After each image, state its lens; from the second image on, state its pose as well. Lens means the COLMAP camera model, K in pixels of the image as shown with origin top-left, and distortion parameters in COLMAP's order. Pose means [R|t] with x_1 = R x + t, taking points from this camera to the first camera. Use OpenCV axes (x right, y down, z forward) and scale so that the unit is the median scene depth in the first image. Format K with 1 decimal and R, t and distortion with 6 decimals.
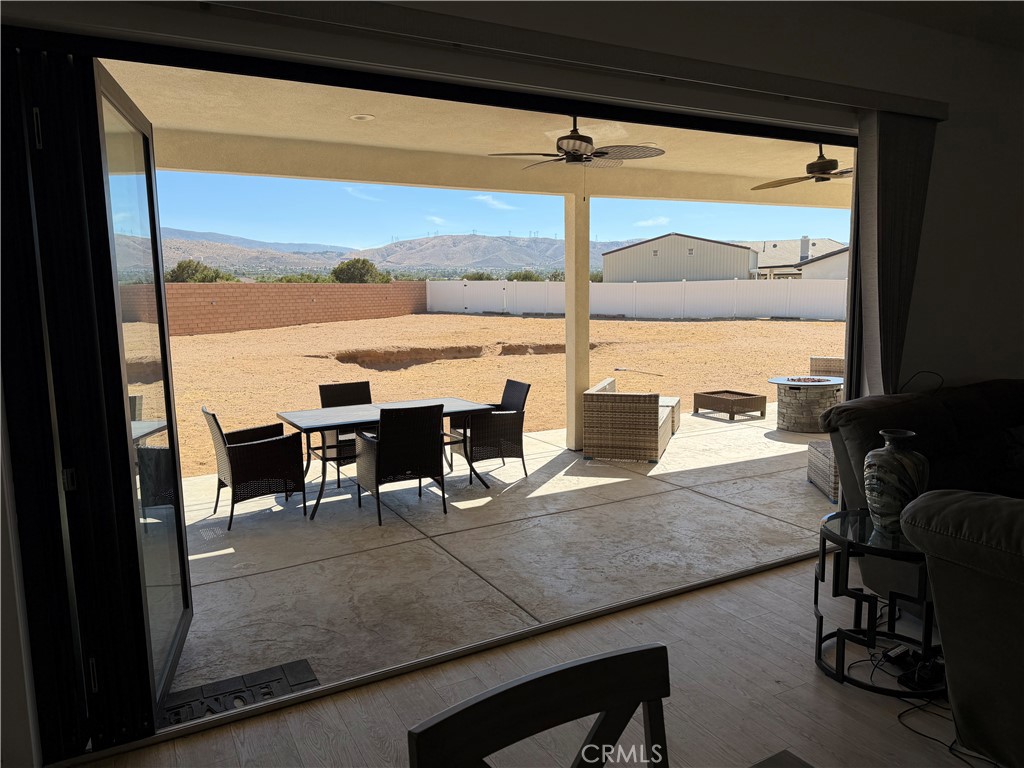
lens RADIAL K [[720.7, 0, 512.0], [0, 720.7, 384.0], [0, 0, 1]] dist [0.103303, -0.175060]
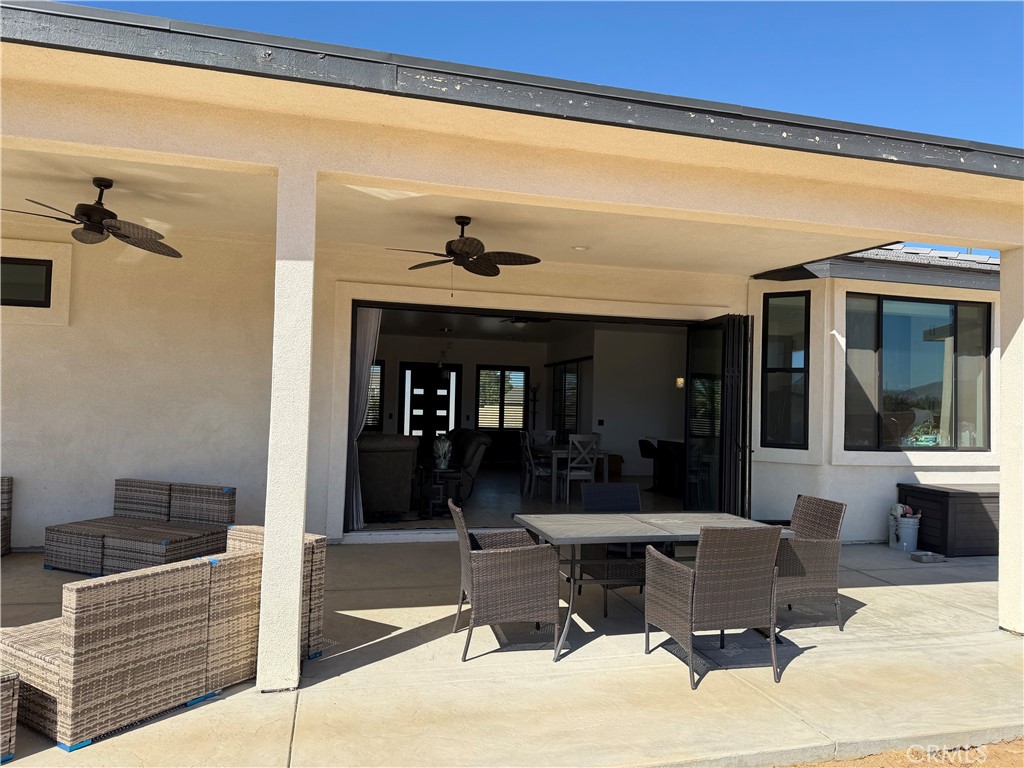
lens RADIAL K [[717.1, 0, 506.0], [0, 717.1, 386.6], [0, 0, 1]] dist [0.073055, -0.100346]
pose [[-0.969218, -0.003712, 0.246175, -0.222180], [0.019438, 0.995612, 0.091541, -0.190651], [-0.245435, 0.093509, -0.964893, 1.825511]]
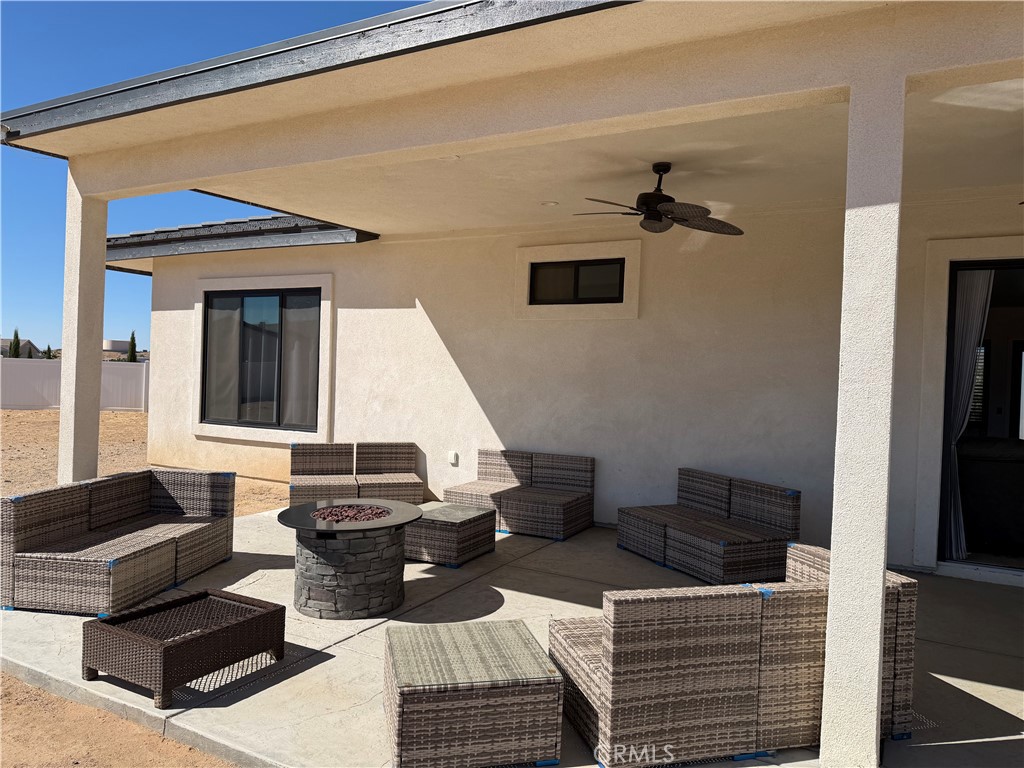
lens RADIAL K [[710.4, 0, 512.0], [0, 710.4, 384.0], [0, 0, 1]] dist [0.073752, -0.096942]
pose [[-0.543341, -0.011090, 0.839439, -0.152764], [0.081872, 0.994446, 0.066131, -0.182463], [-0.835510, 0.104658, -0.539416, 1.708419]]
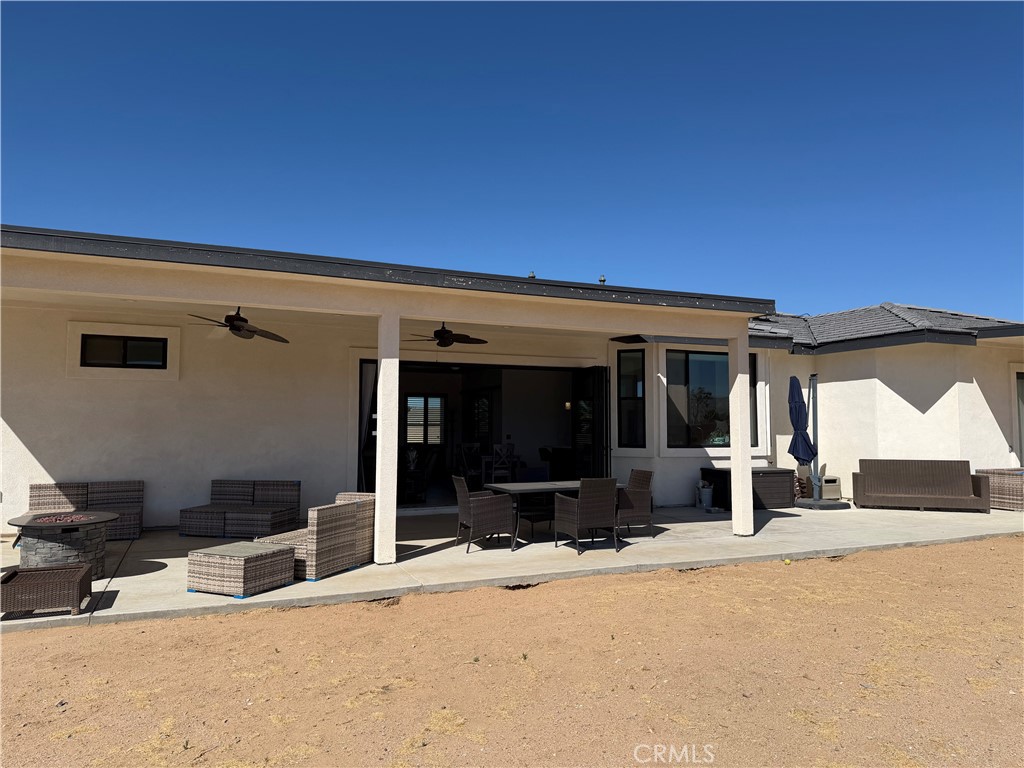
lens RADIAL K [[717.1, 0, 506.0], [0, 717.1, 386.6], [0, 0, 1]] dist [0.073055, -0.100346]
pose [[-0.995710, 0.020023, 0.090335, -0.217790], [0.026275, 0.997301, 0.068558, -0.278420], [-0.088718, 0.070638, -0.993549, 2.538180]]
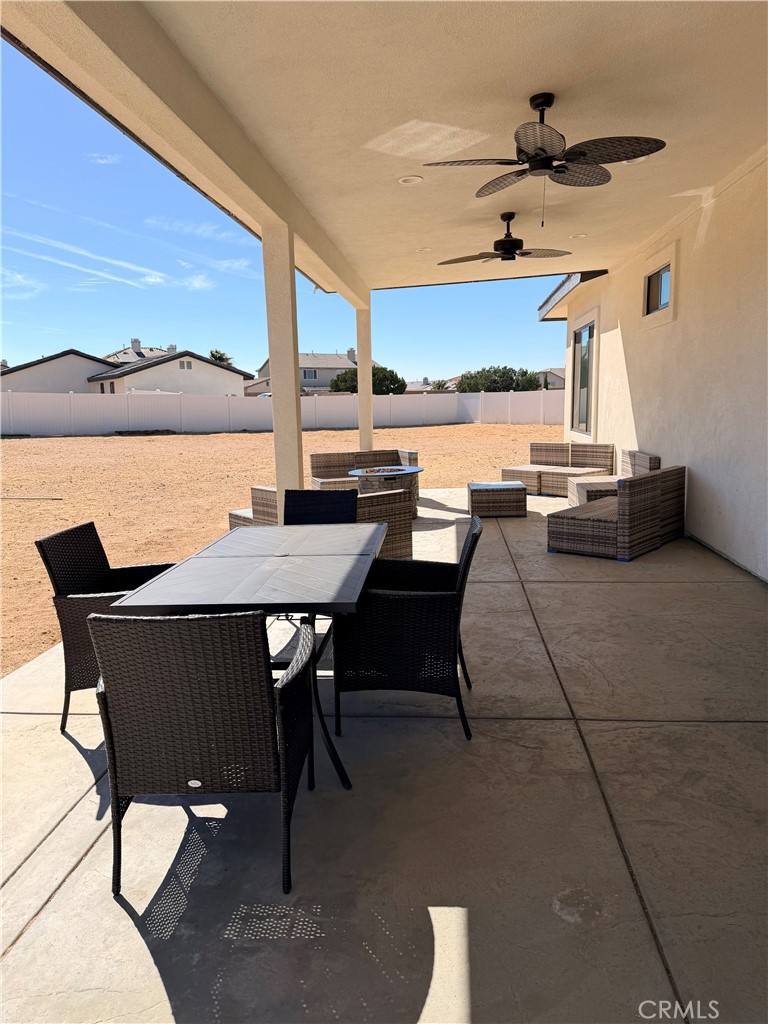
lens RADIAL K [[720.7, 0, 384.0], [0, 720.7, 512.0], [0, 0, 1]] dist [0.103303, -0.175060]
pose [[0.563593, -0.127645, 0.816131, -0.592473], [0.122188, 0.990003, 0.070460, -0.026604], [-0.816966, 0.060011, 0.573555, 0.639534]]
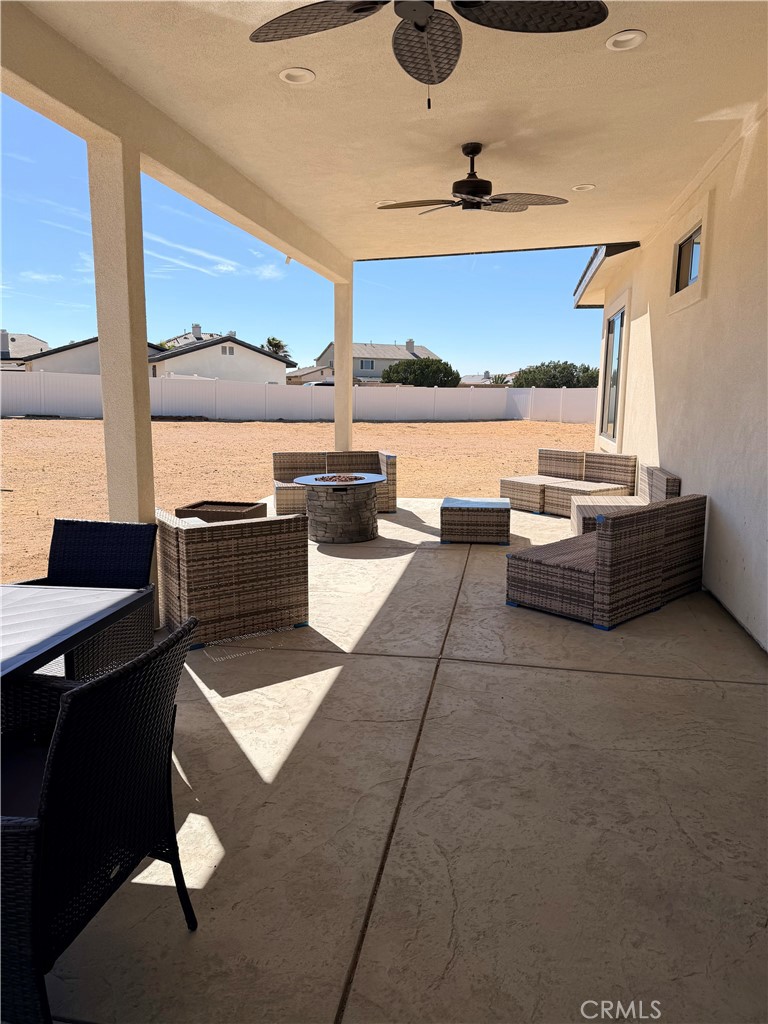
lens RADIAL K [[717.1, 0, 386.3], [0, 717.1, 507.8], [0, 0, 1]] dist [0.073055, -0.100346]
pose [[0.632617, -0.105338, 0.767267, -0.259114], [0.082241, 0.994242, 0.068691, -0.033259], [-0.770085, 0.019646, 0.637638, 0.656903]]
